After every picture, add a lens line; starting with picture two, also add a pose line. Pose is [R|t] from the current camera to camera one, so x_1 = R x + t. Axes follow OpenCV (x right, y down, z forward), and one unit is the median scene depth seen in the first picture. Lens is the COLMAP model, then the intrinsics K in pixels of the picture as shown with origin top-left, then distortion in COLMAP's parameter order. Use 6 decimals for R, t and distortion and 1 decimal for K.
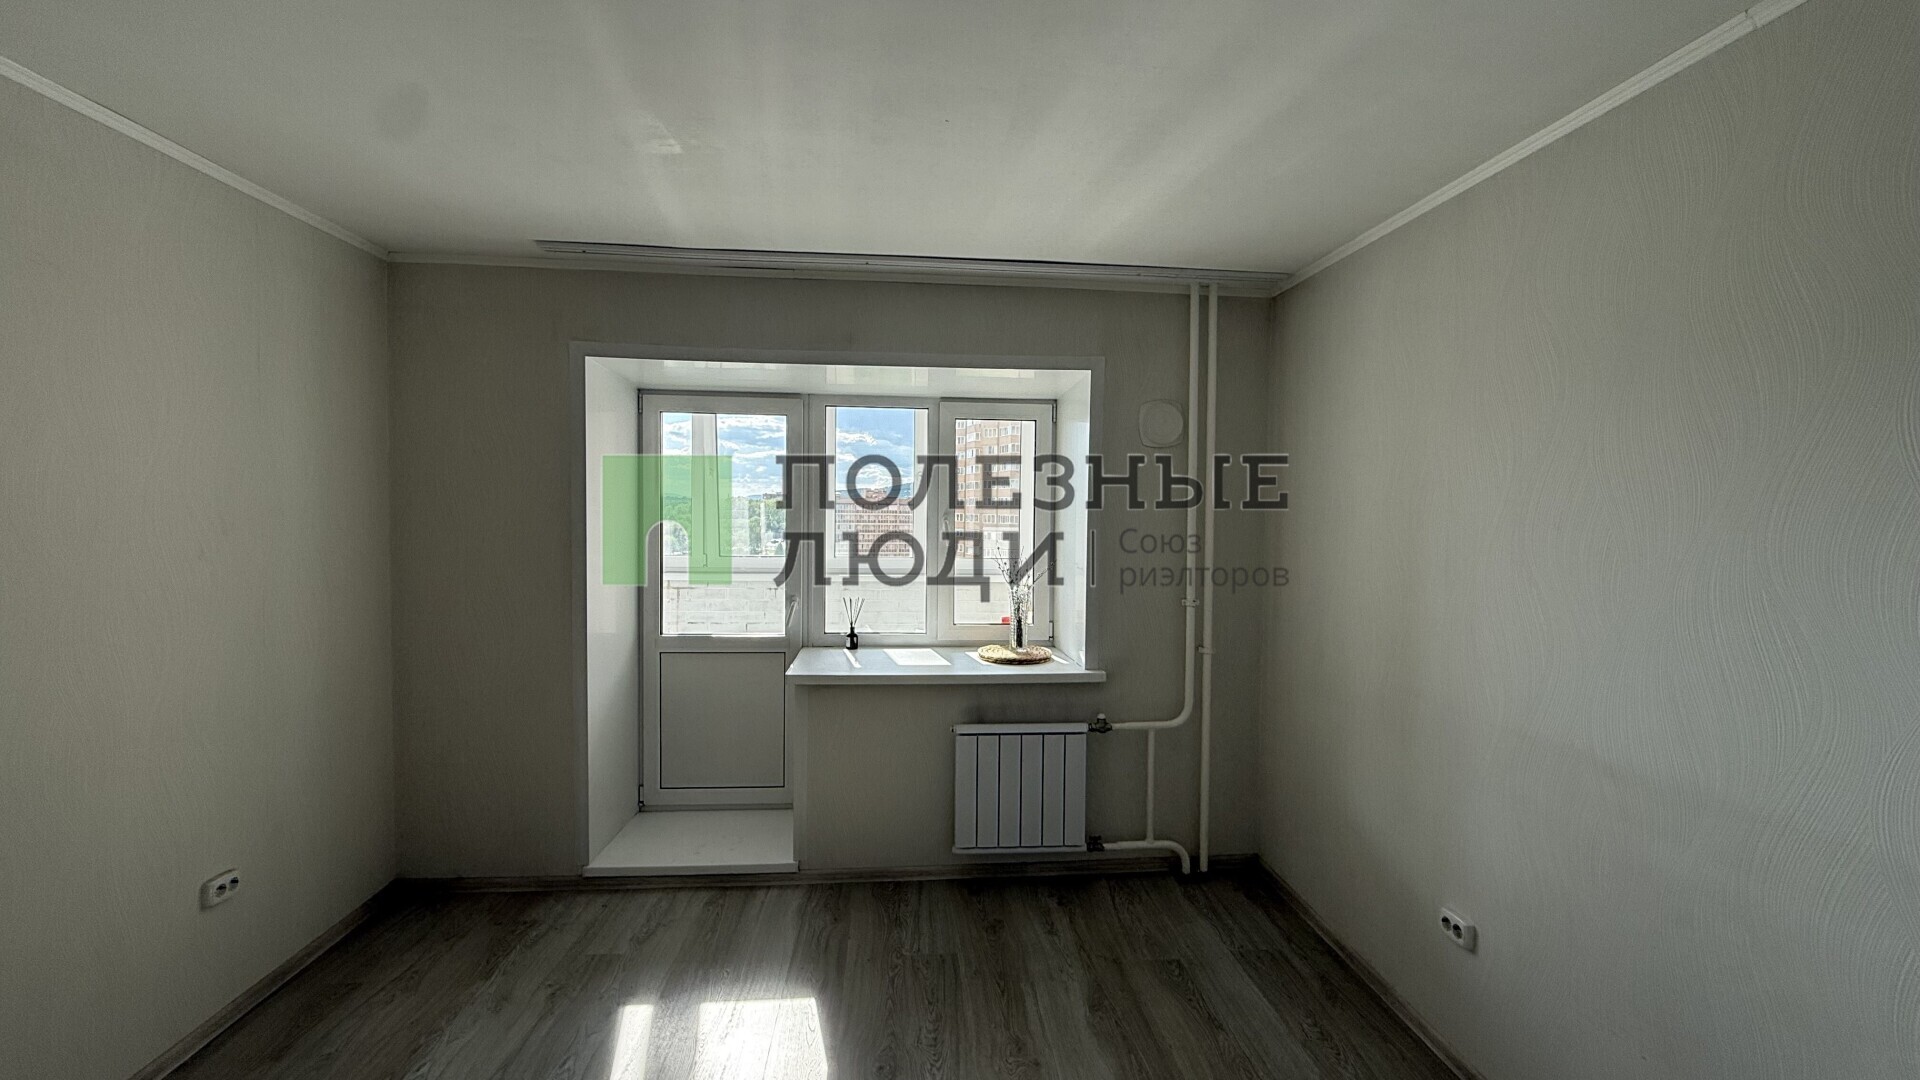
lens RADIAL K [[763.7, 0, 954.9], [0, 763.7, 538.2], [0, 0, 1]] dist [0.000308, 0.000382]
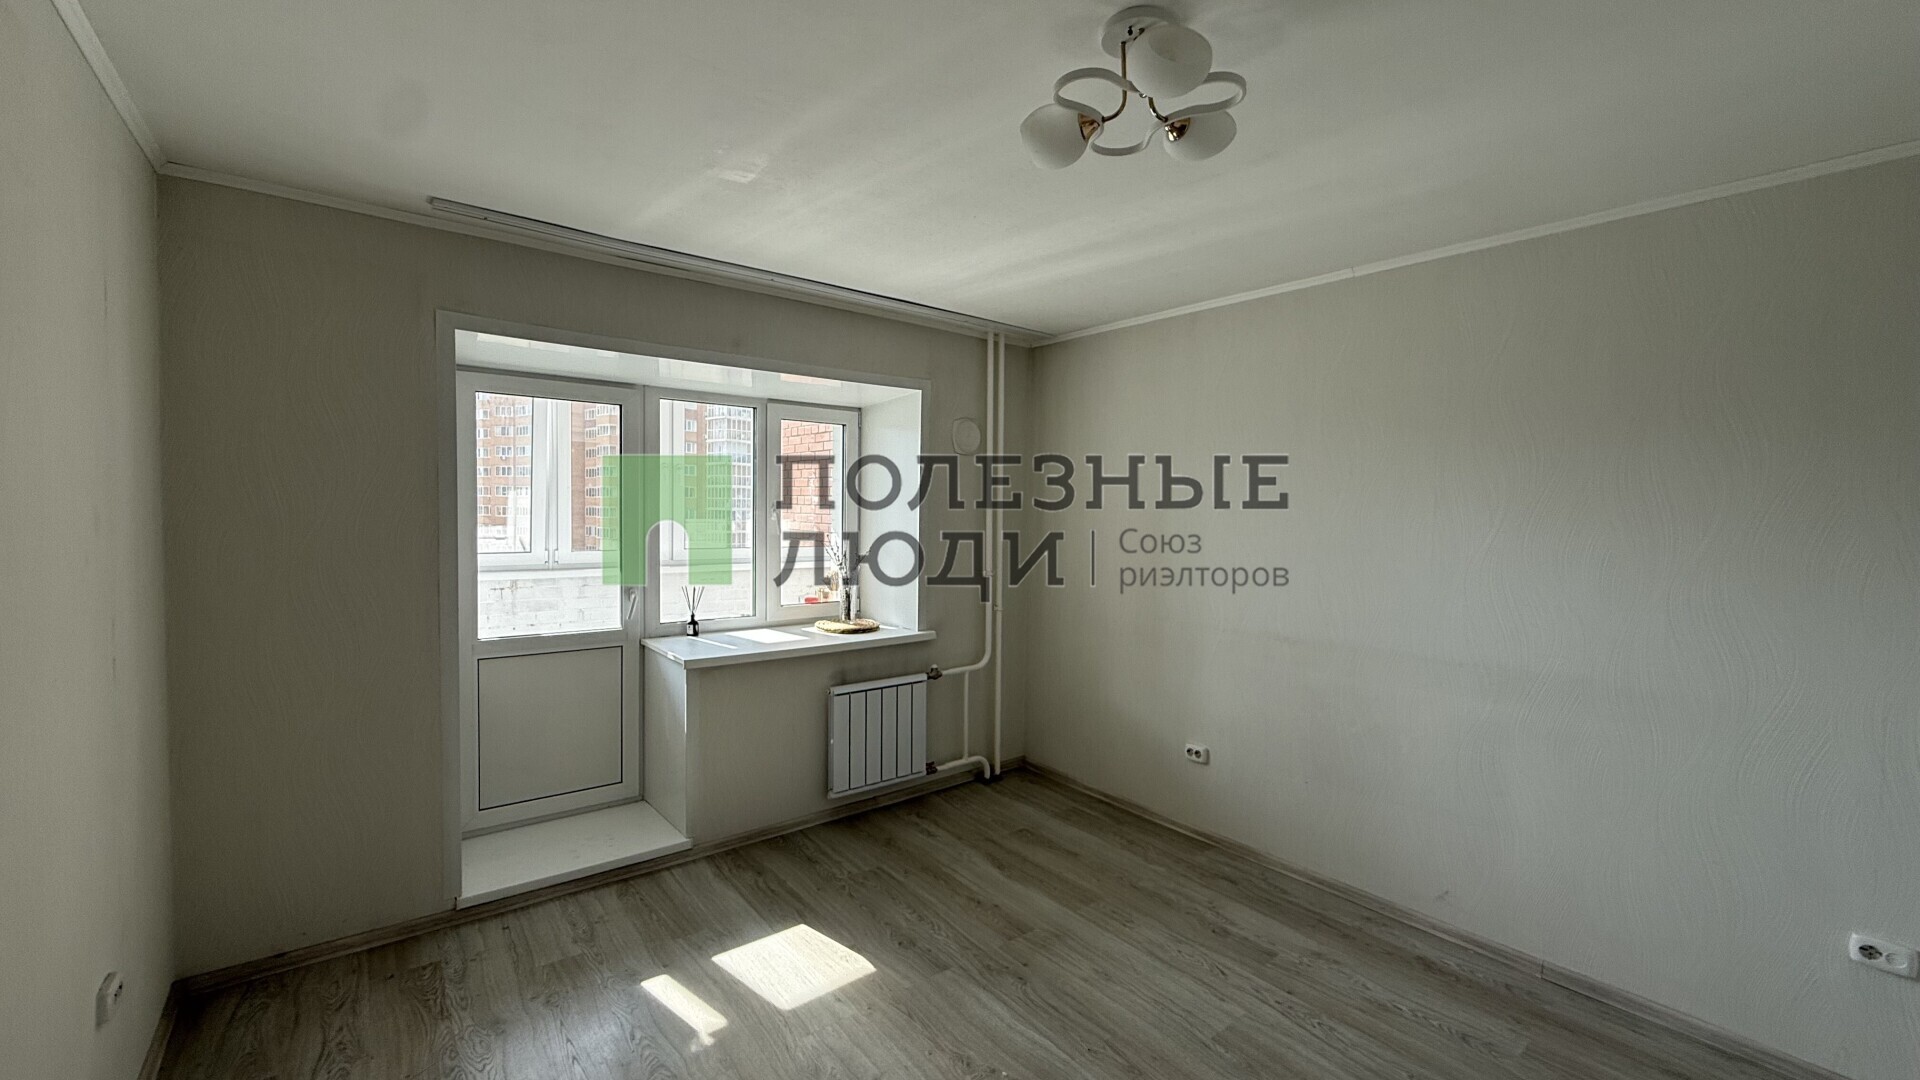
lens RADIAL K [[763.7, 0, 954.9], [0, 763.7, 538.2], [0, 0, 1]] dist [0.000308, 0.000382]
pose [[0.832272, -0.022145, 0.553925, -0.476748], [0.016455, 0.999748, 0.015245, 0.003149], [-0.554123, -0.003573, 0.832427, -0.067663]]
